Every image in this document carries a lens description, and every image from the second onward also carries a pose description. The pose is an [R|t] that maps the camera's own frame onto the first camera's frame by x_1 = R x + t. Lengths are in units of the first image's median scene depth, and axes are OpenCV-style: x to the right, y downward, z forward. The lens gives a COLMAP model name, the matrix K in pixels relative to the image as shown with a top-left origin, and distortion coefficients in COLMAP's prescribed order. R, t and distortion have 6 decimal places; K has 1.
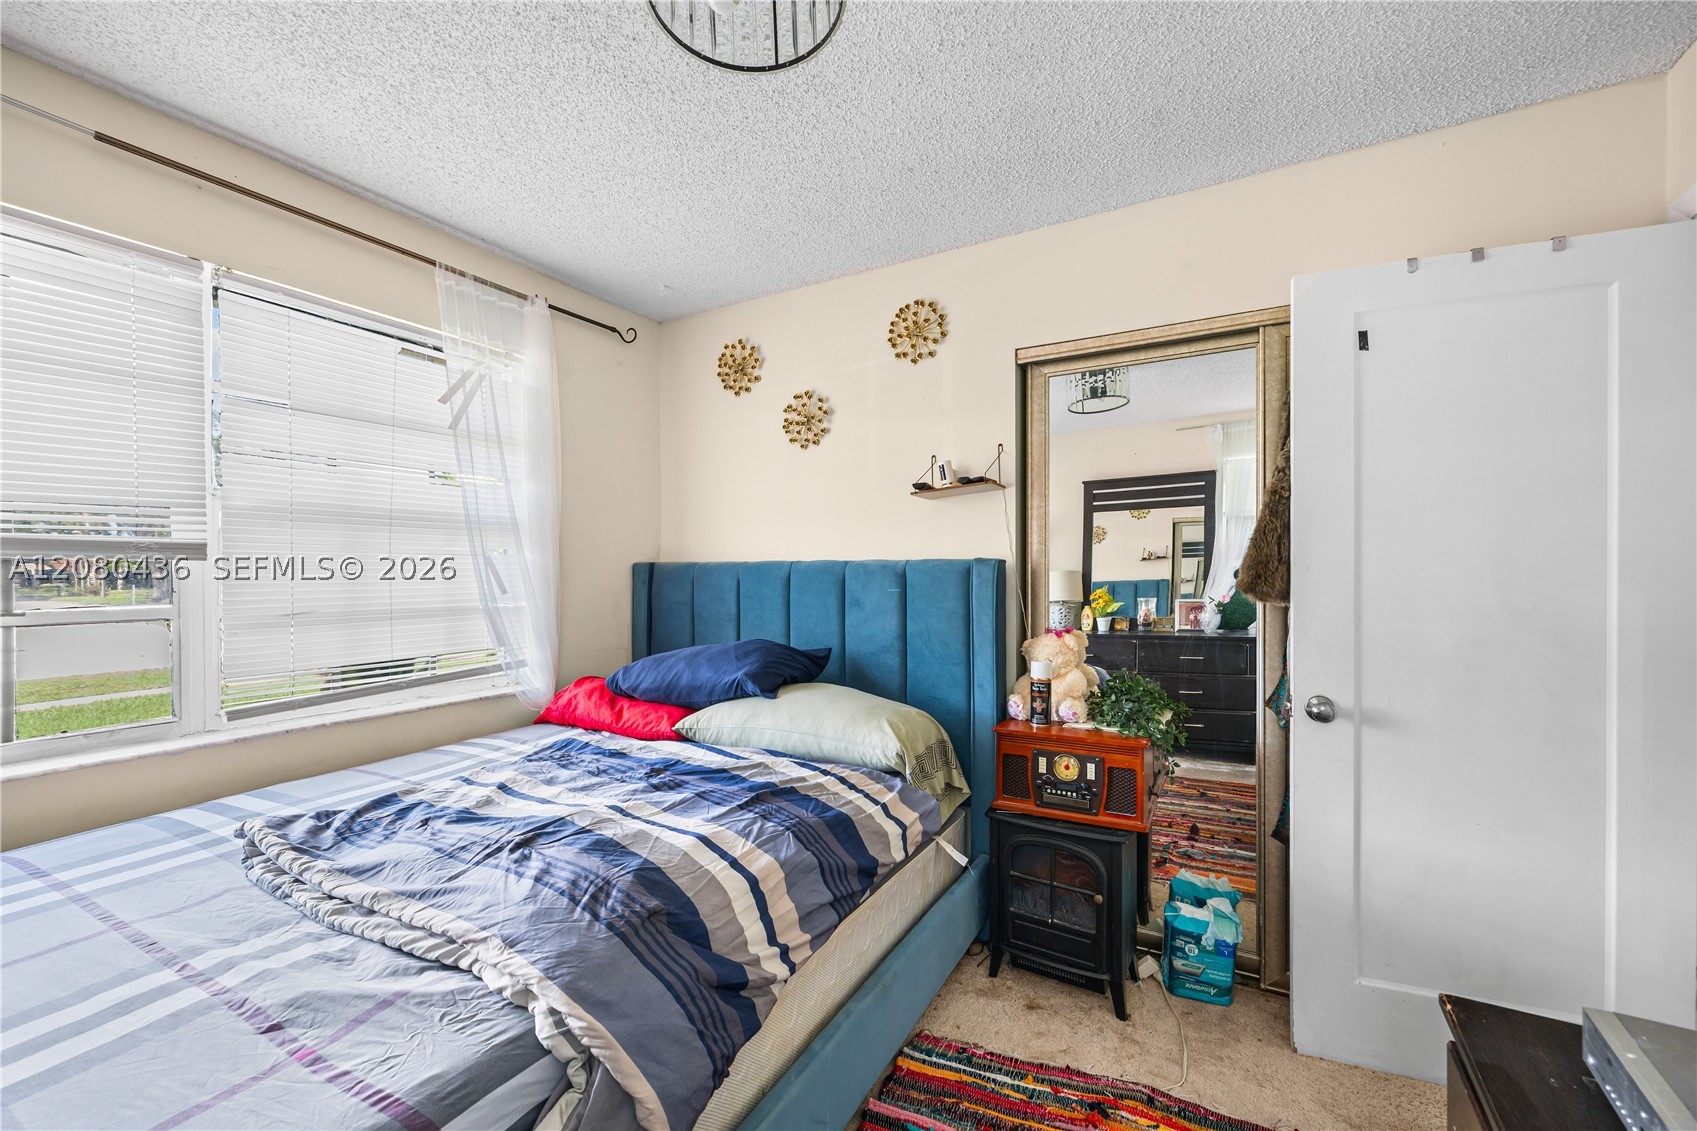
lens RADIAL K [[678.7, 0, 853.9], [0, 678.7, 569.7], [0, 0, 1]] dist [0.002212, 0.000148]
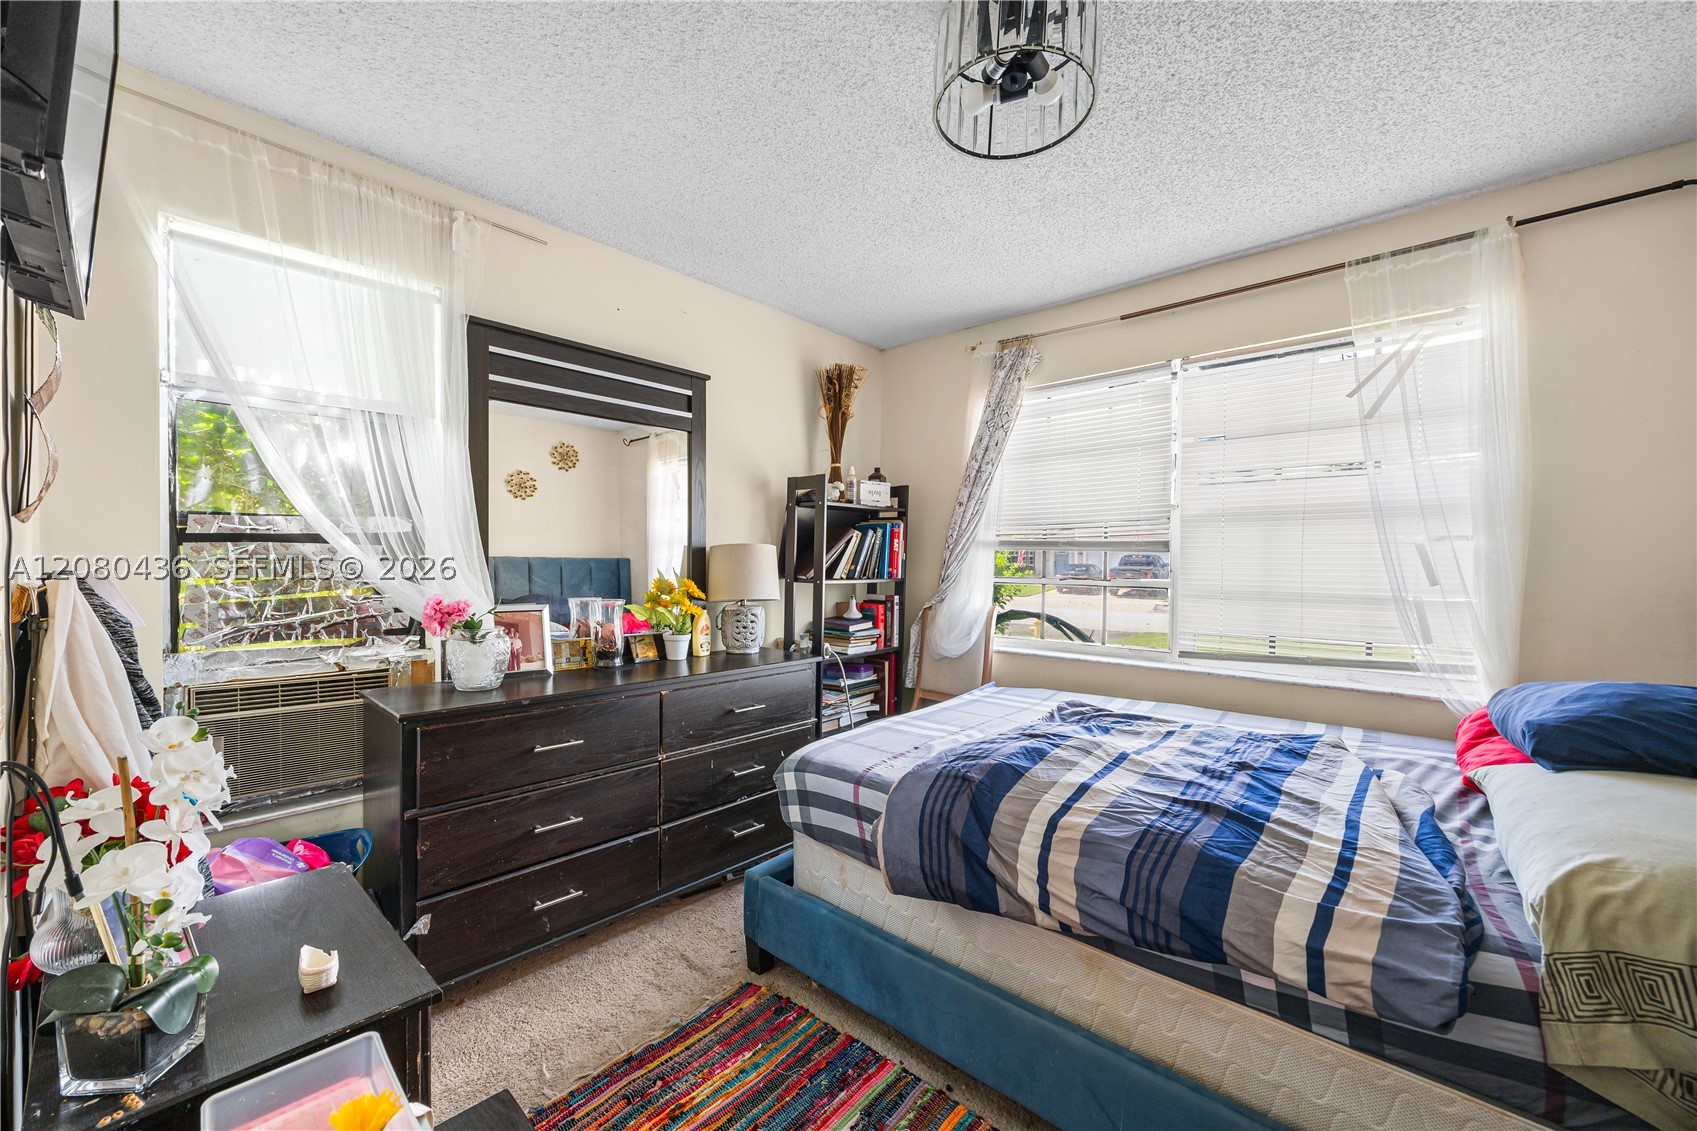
lens RADIAL K [[678.7, 0, 850.2], [0, 678.7, 566.2], [0, 0, 1]] dist [0.002212, 0.000148]
pose [[-0.222698, 0.013258, -0.974797, 0.775619], [-0.004572, 0.999882, 0.014643, 0.000417], [0.974877, 0.007718, -0.222611, 0.663381]]
